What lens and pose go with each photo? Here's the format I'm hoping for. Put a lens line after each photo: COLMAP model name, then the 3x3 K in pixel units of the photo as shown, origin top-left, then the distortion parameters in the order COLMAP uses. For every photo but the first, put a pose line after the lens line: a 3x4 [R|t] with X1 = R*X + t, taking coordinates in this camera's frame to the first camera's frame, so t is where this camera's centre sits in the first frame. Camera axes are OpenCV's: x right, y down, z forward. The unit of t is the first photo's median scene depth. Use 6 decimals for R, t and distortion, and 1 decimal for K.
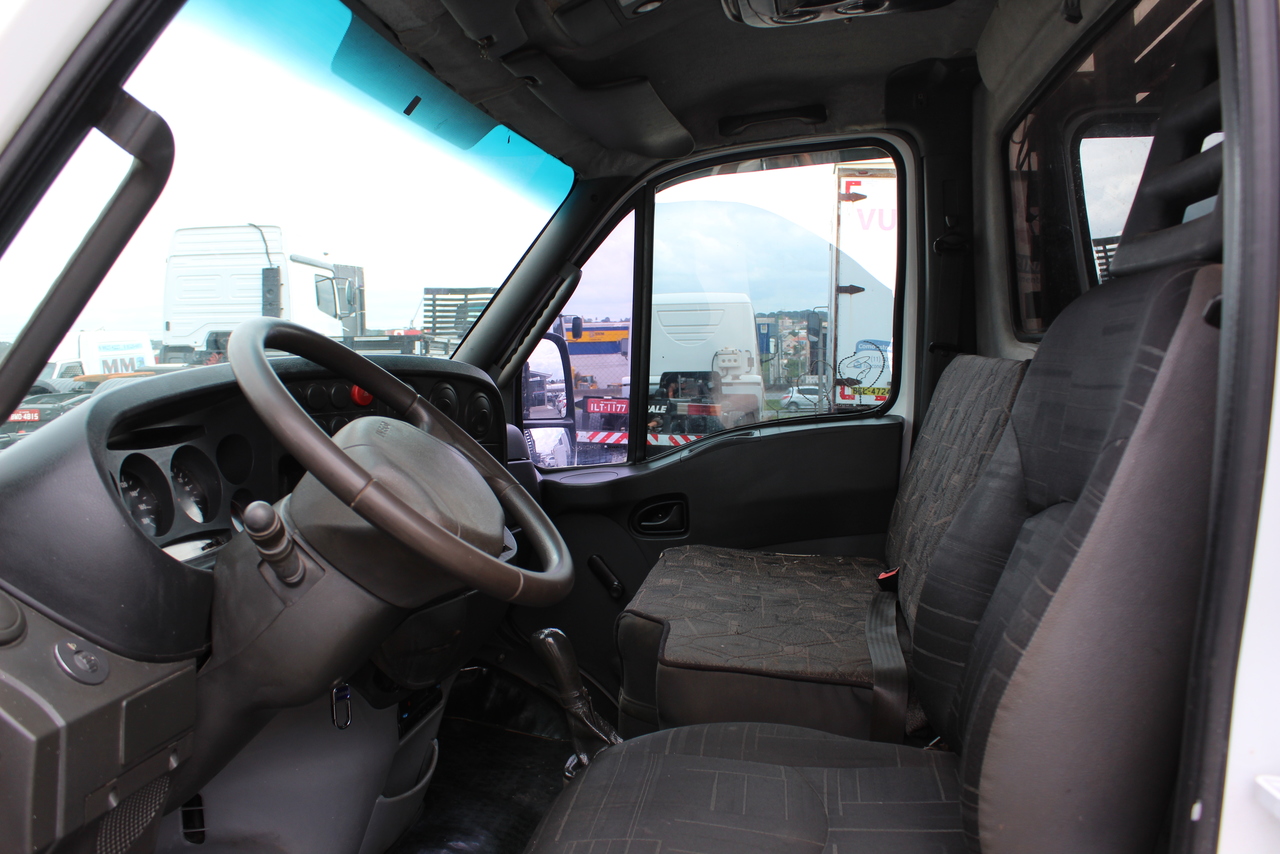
lens RADIAL K [[1094.6, 0, 640.0], [0, 1094.6, 427.0], [0, 0, 1]] dist [-0.157917, 0.154872]
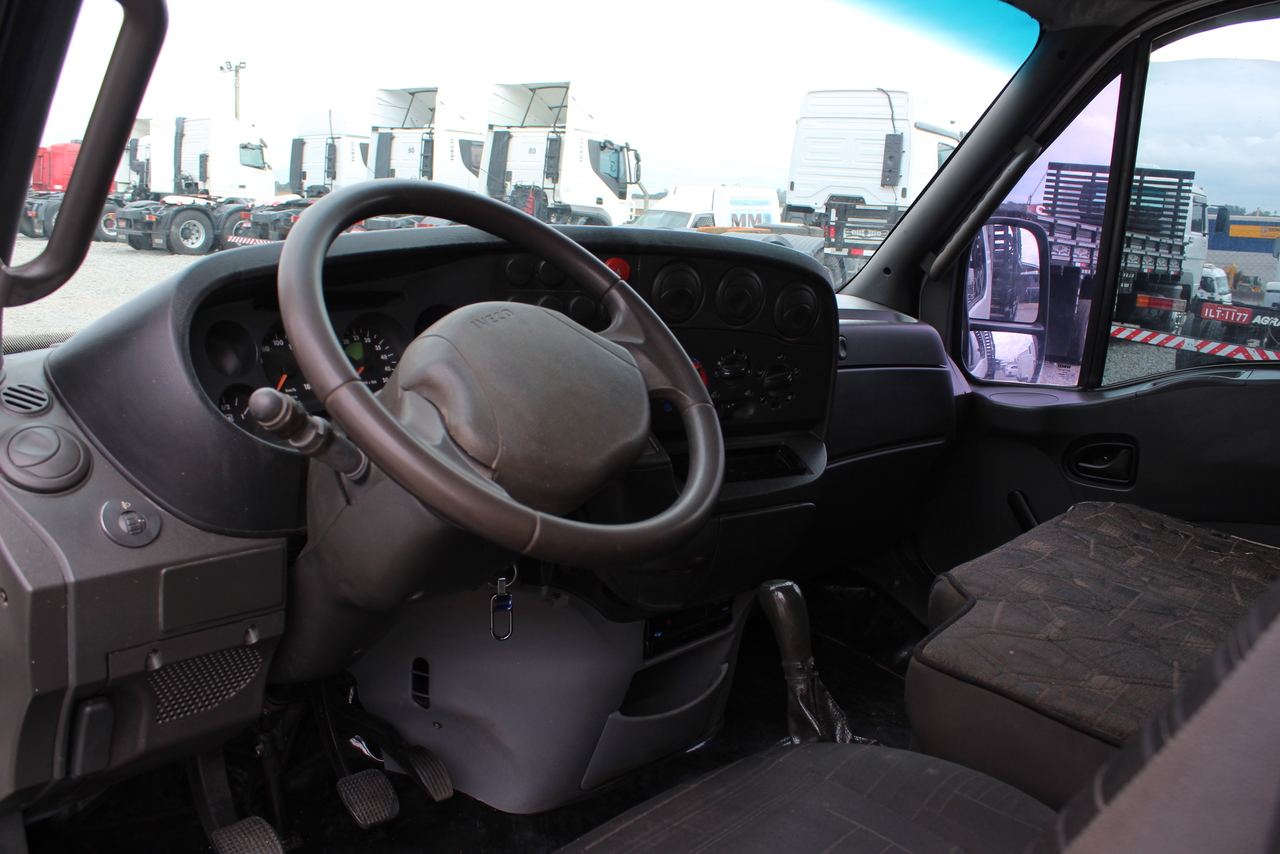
lens RADIAL K [[1094.6, 0, 640.0], [0, 1094.6, 427.0], [0, 0, 1]] dist [-0.157917, 0.154872]
pose [[0.838489, 0.164258, -0.519572, 0.153310], [-0.102302, 0.983984, 0.145981, -0.024730], [0.535229, -0.069250, 0.841863, 0.168357]]
